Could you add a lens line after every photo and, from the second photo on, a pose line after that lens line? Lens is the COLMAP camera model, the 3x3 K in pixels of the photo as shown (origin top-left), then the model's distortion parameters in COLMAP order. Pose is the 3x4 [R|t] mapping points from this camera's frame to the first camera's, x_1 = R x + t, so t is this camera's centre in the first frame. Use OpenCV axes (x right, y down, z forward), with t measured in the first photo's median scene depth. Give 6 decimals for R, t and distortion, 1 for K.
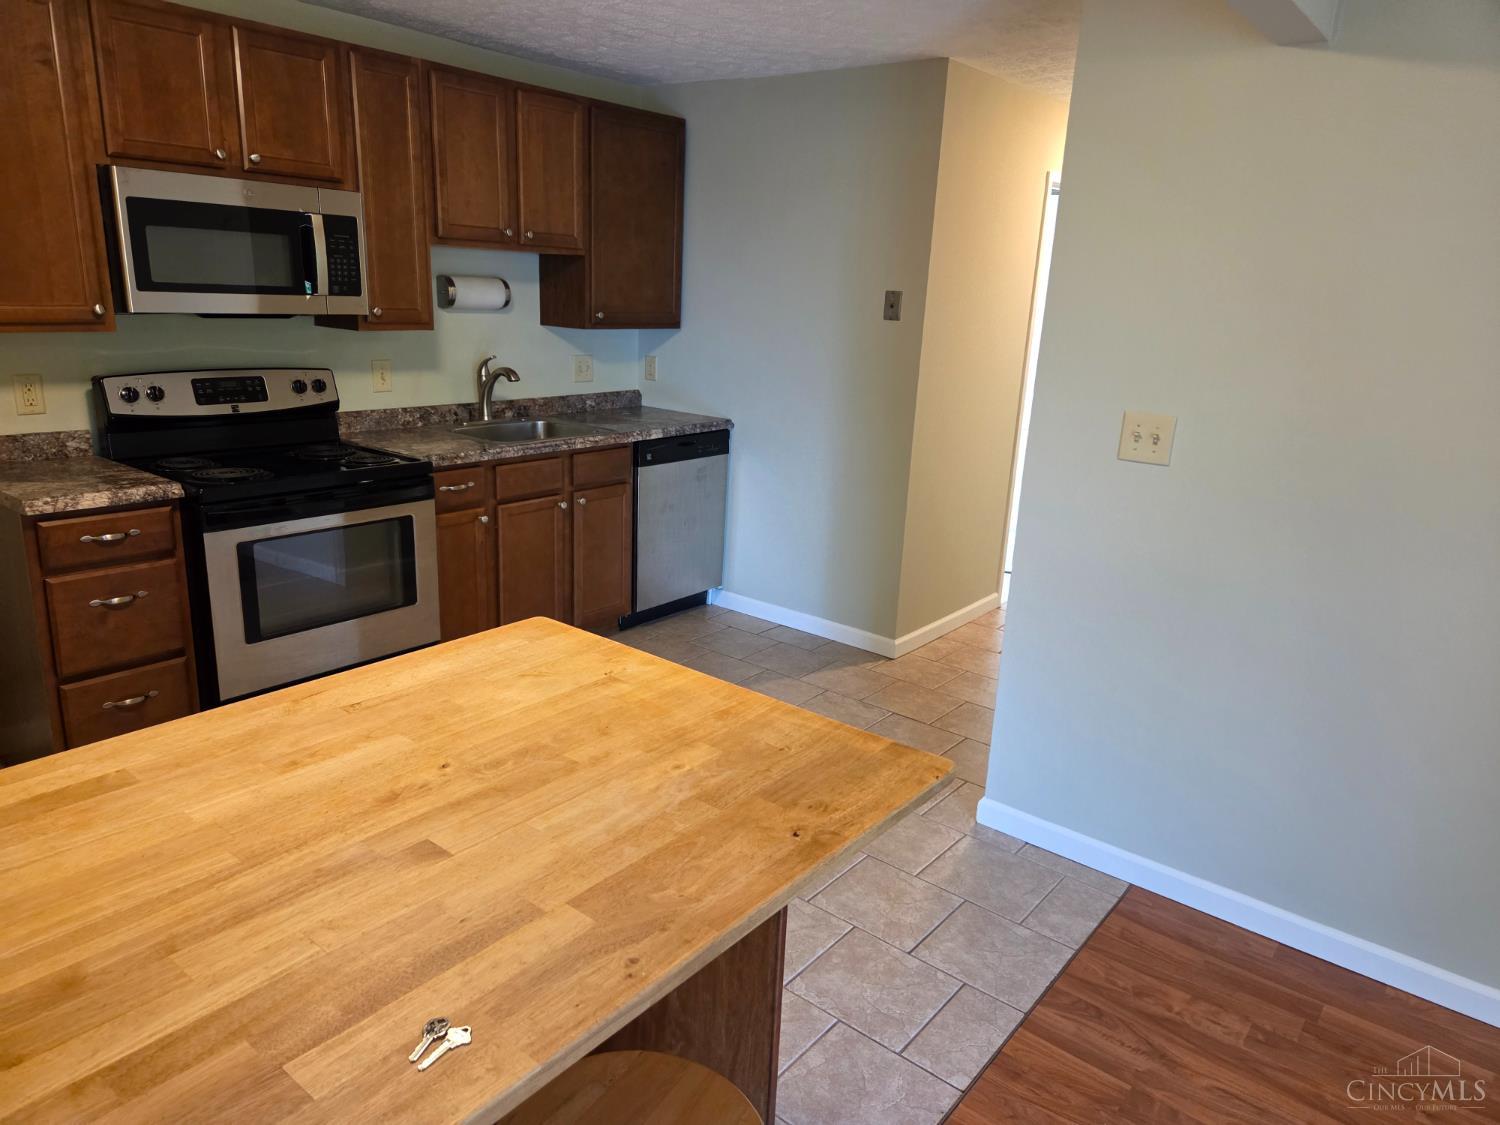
lens RADIAL K [[1009.4, 0, 739.5], [0, 1009.4, 558.8], [0, 0, 1]] dist [0.077037, -0.063098]
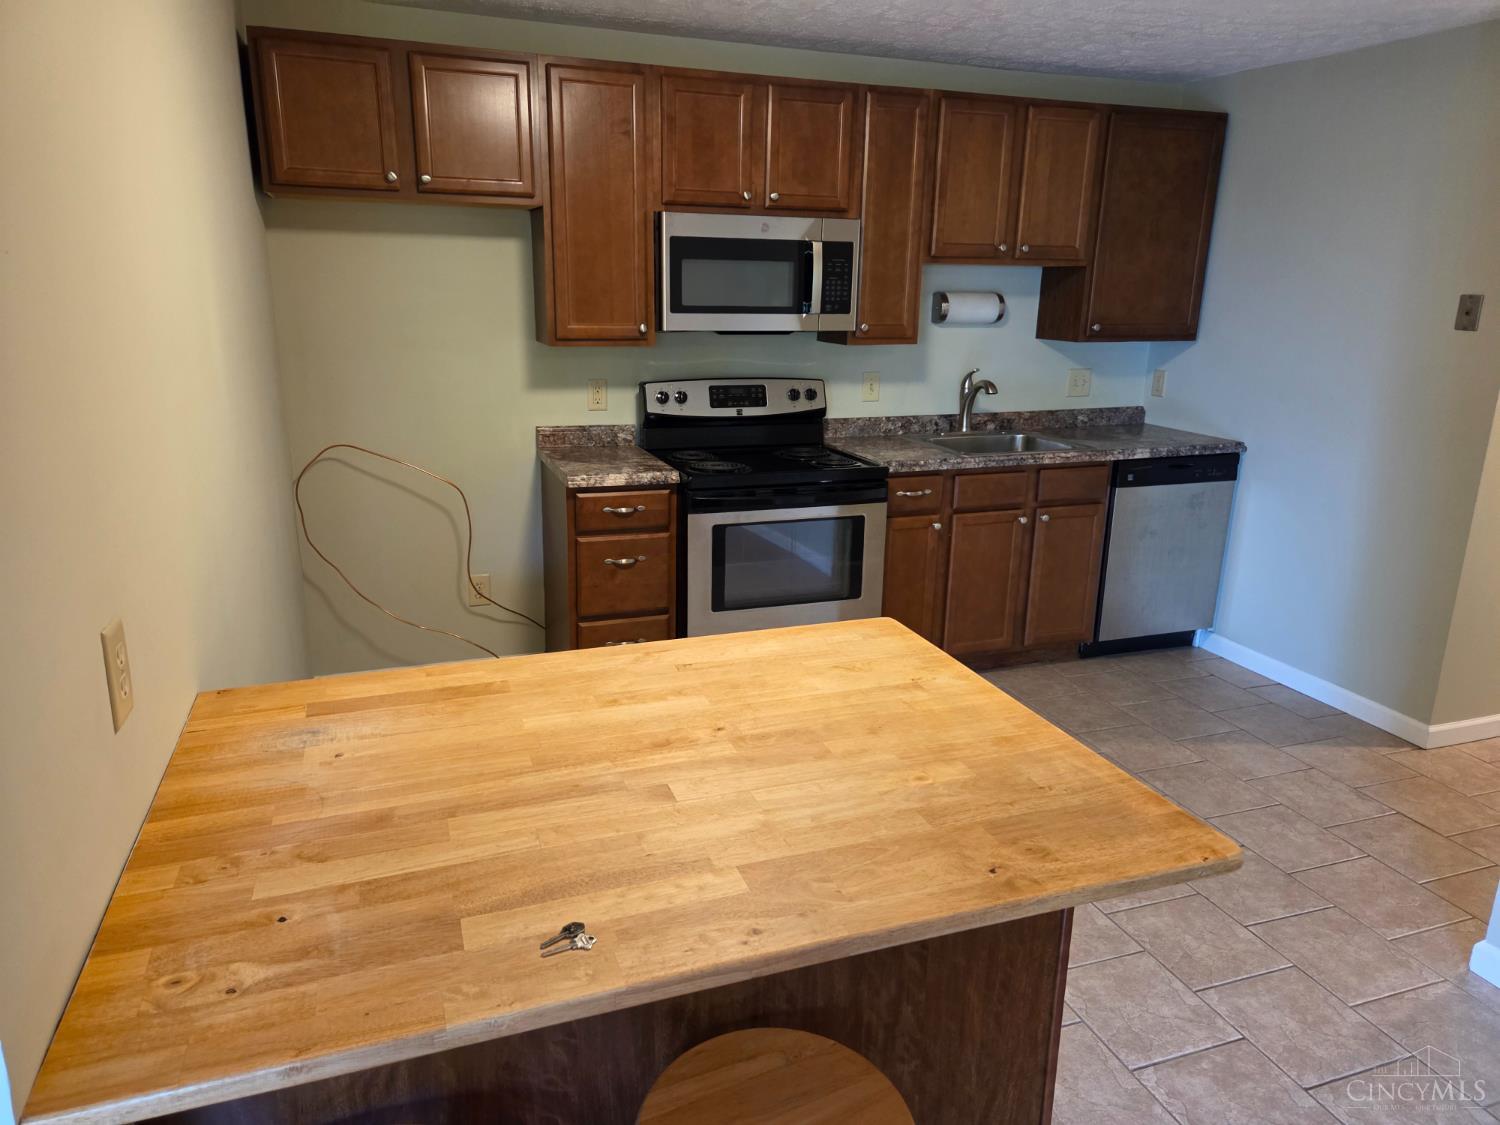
lens RADIAL K [[1006.9, 0, 740.6], [0, 1006.9, 548.0], [0, 0, 1]] dist [0.076428, -0.068030]
pose [[0.855203, 0.106910, -0.507146, 0.132307], [-0.118872, 0.992870, 0.008849, -0.003220], [0.504476, 0.052718, 0.861815, 0.021630]]
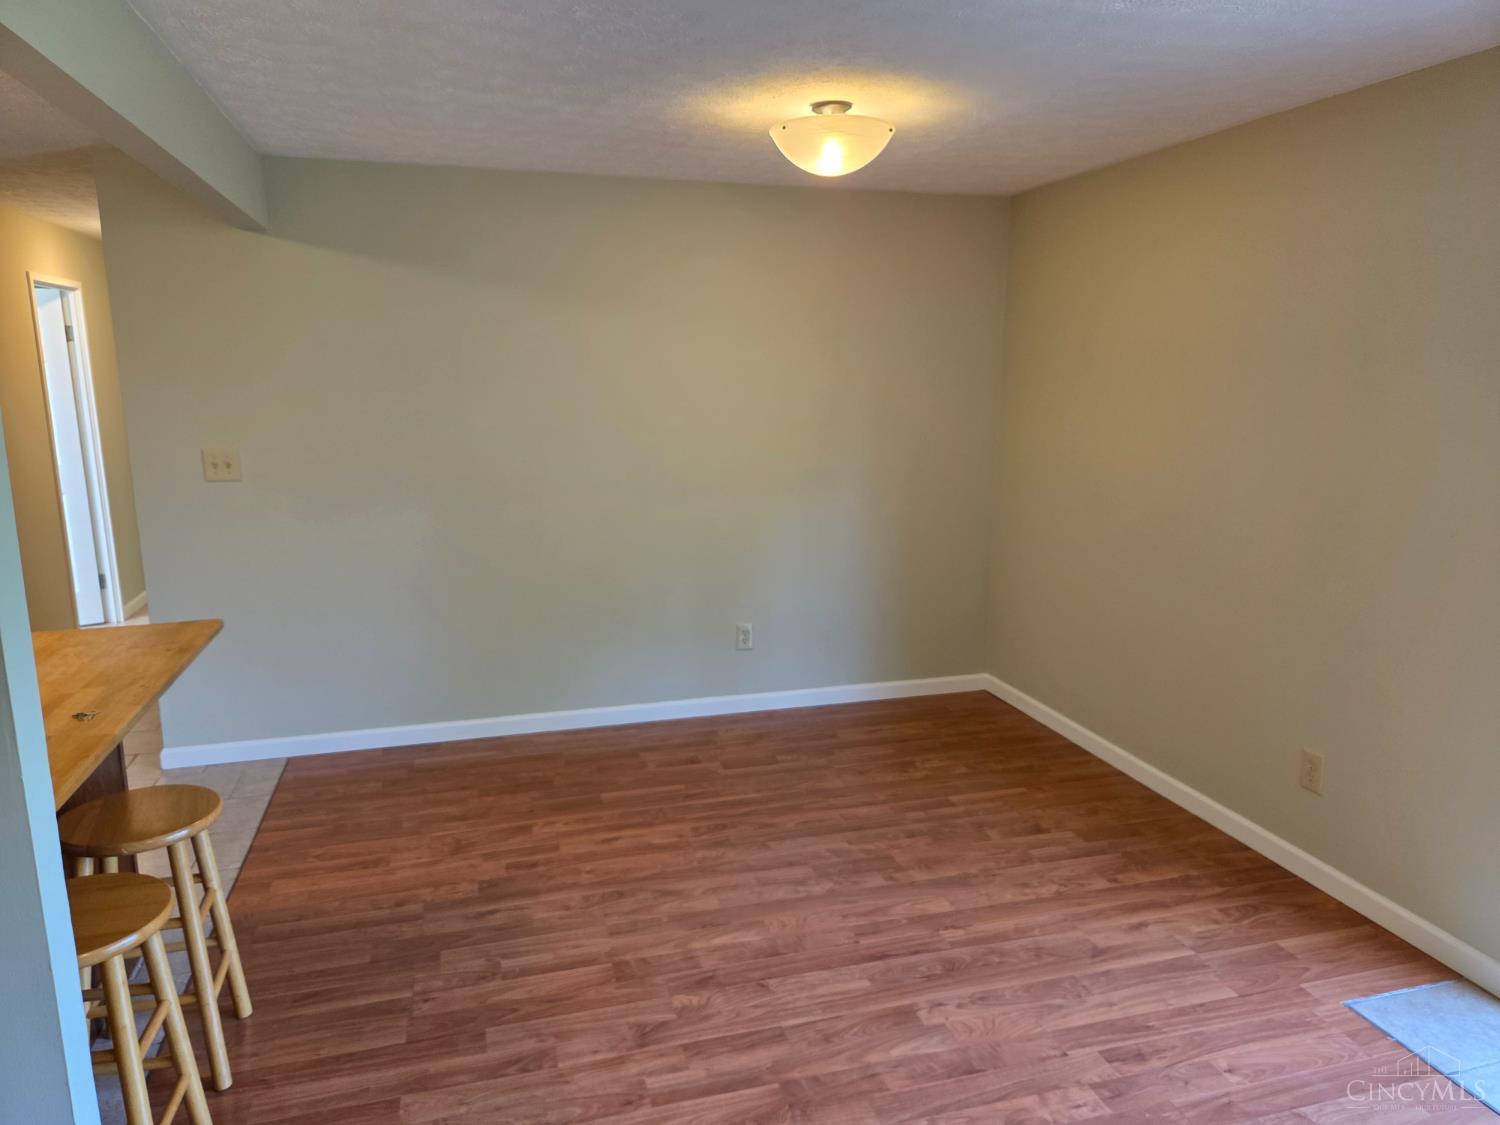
lens RADIAL K [[1013.3, 0, 754.4], [0, 1013.3, 571.5], [0, 0, 1]] dist [0.073983, -0.064277]
pose [[0.573026, -0.203582, 0.793848, -0.371075], [0.244790, 0.966953, 0.071277, 0.112625], [-0.782125, 0.153483, 0.603924, -0.494563]]
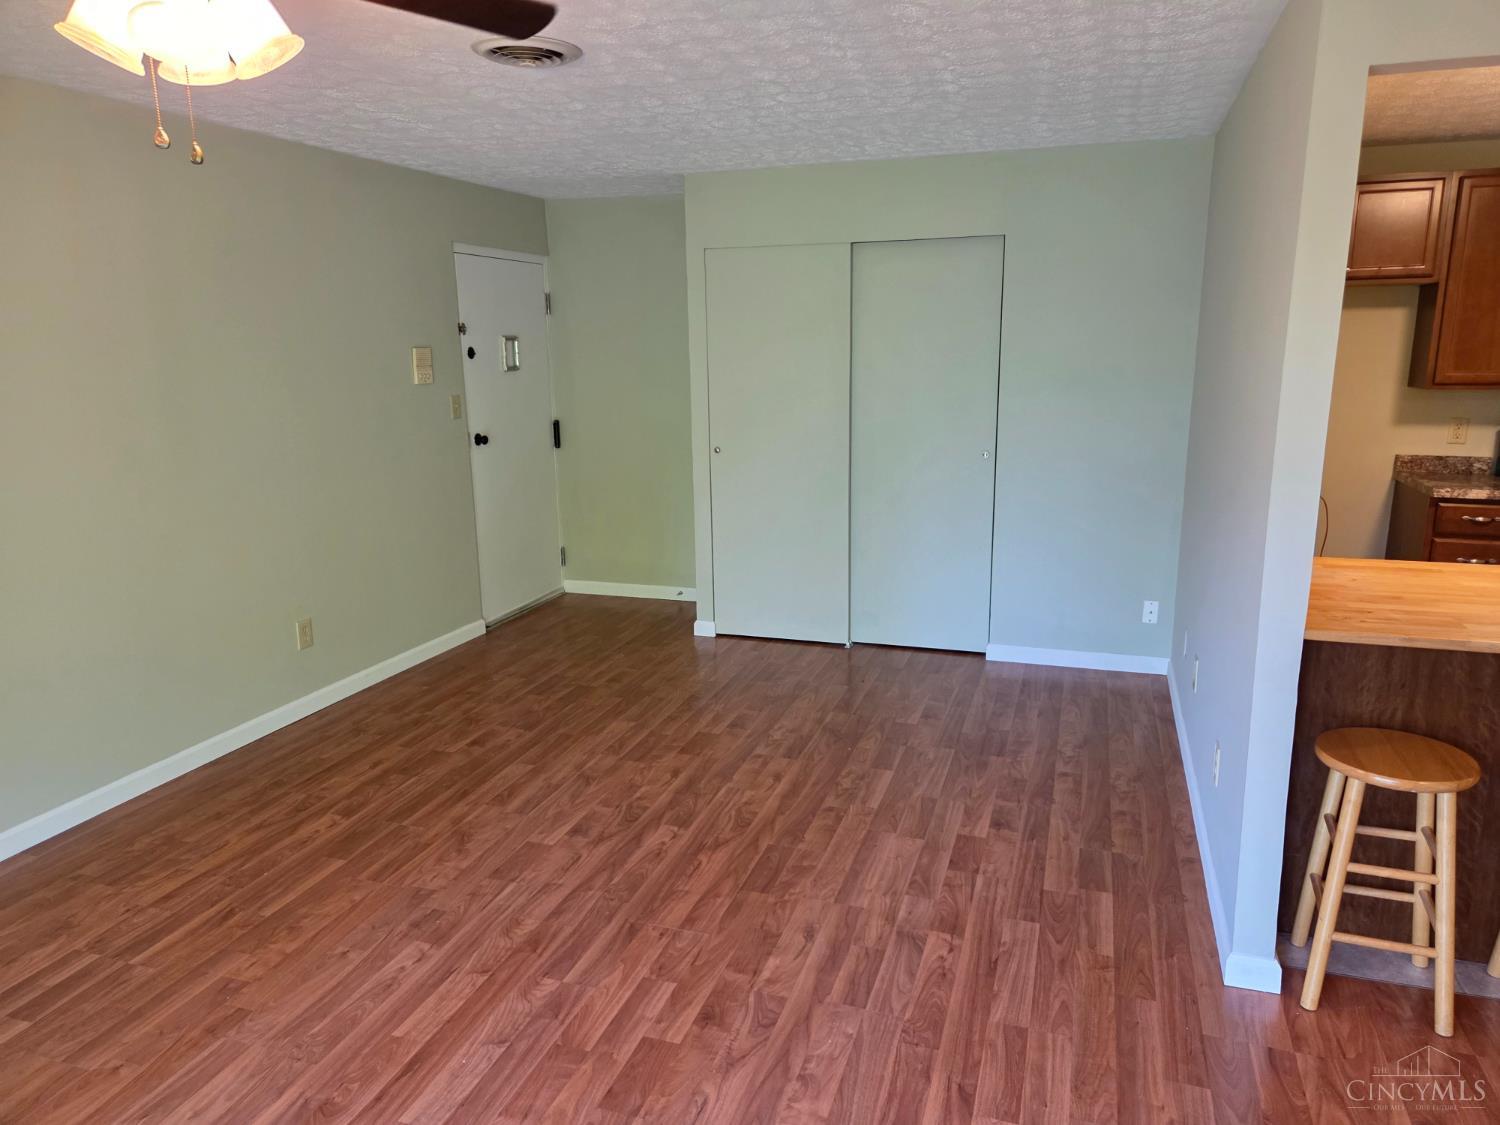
lens RADIAL K [[1013.3, 0, 754.4], [0, 1013.3, 571.5], [0, 0, 1]] dist [0.073983, -0.064277]
pose [[0.354777, 0.159004, -0.921331, 0.439496], [-0.221262, 0.971719, 0.082498, 0.166382], [0.908392, 0.174587, 0.379925, -0.561048]]
